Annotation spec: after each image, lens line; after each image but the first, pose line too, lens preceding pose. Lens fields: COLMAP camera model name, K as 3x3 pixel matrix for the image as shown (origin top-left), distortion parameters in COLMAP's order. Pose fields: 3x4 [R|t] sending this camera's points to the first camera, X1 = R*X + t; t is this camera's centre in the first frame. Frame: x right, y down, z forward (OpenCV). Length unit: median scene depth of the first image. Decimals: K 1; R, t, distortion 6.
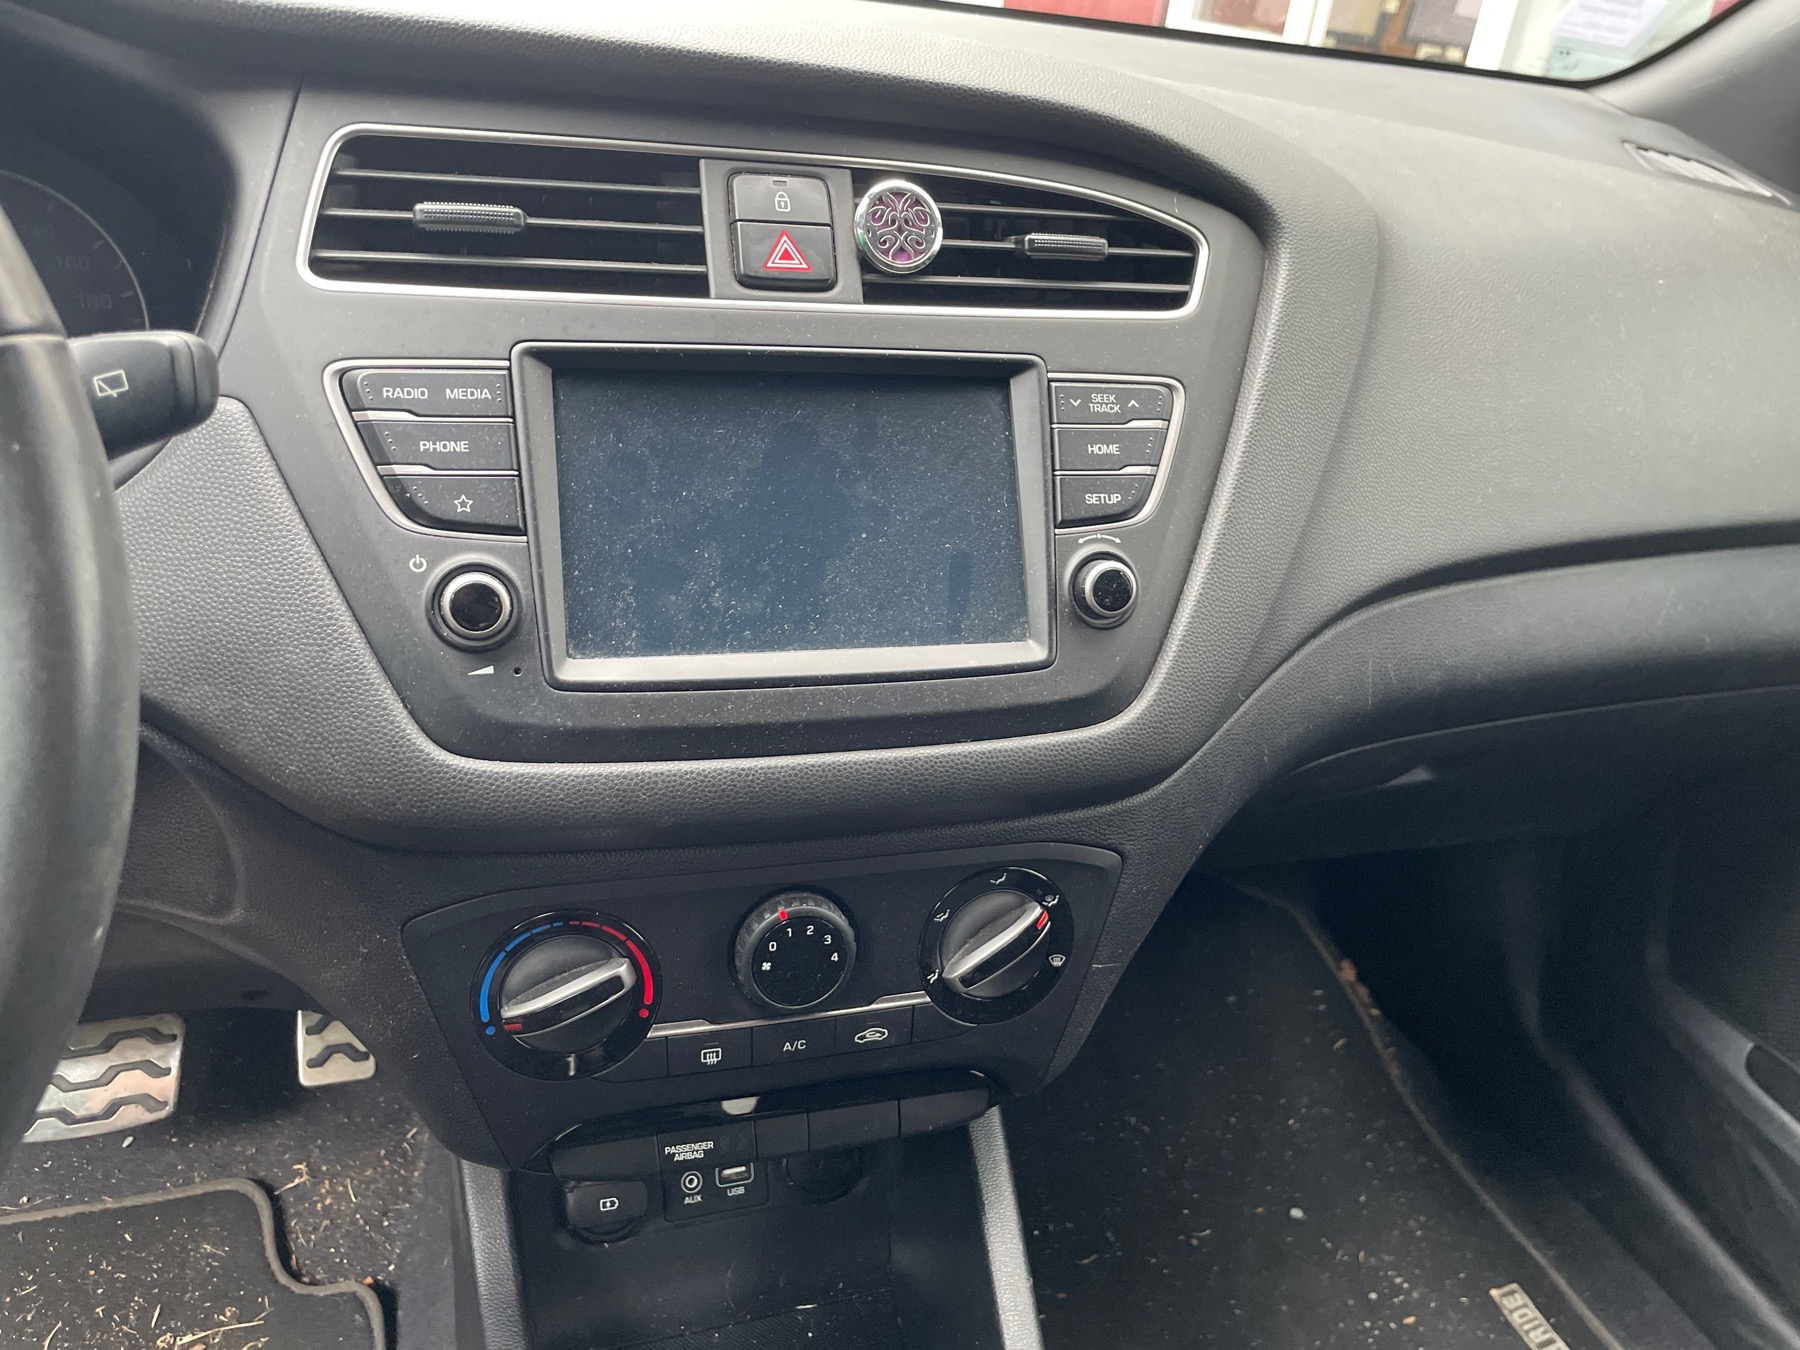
lens RADIAL K [[1379.6, 0, 875.9], [0, 1379.6, 682.6], [0, 0, 1]] dist [0.084779, -0.127402]
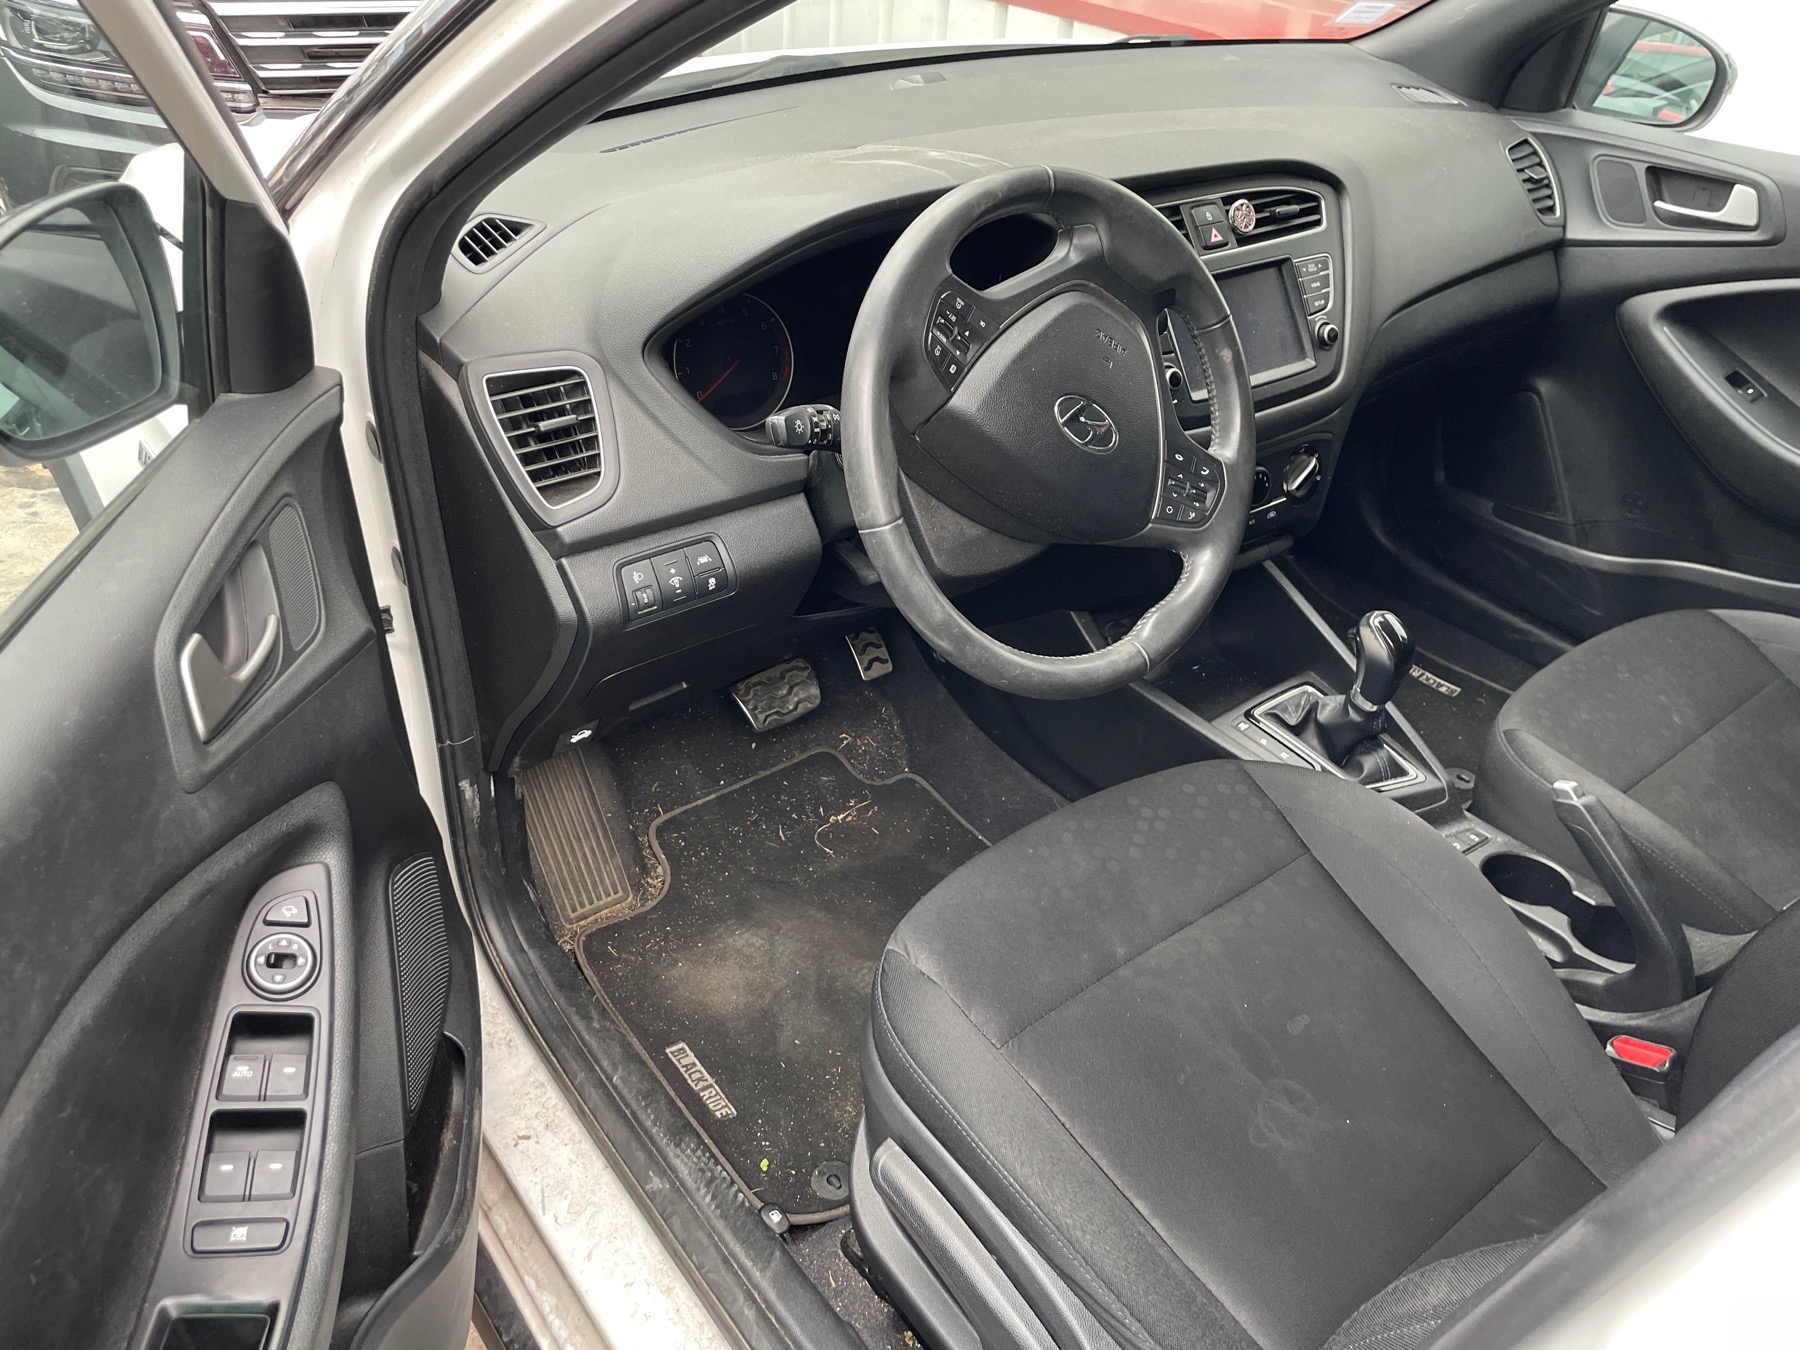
lens RADIAL K [[1357.5, 0, 882.2], [0, 1357.5, 655.3], [0, 0, 1]] dist [0.080963, -0.112719]
pose [[0.943905, -0.237624, 0.229298, -1.401431], [0.206586, 0.966653, 0.151339, -0.046304], [-0.257613, -0.095480, 0.961519, -1.418257]]
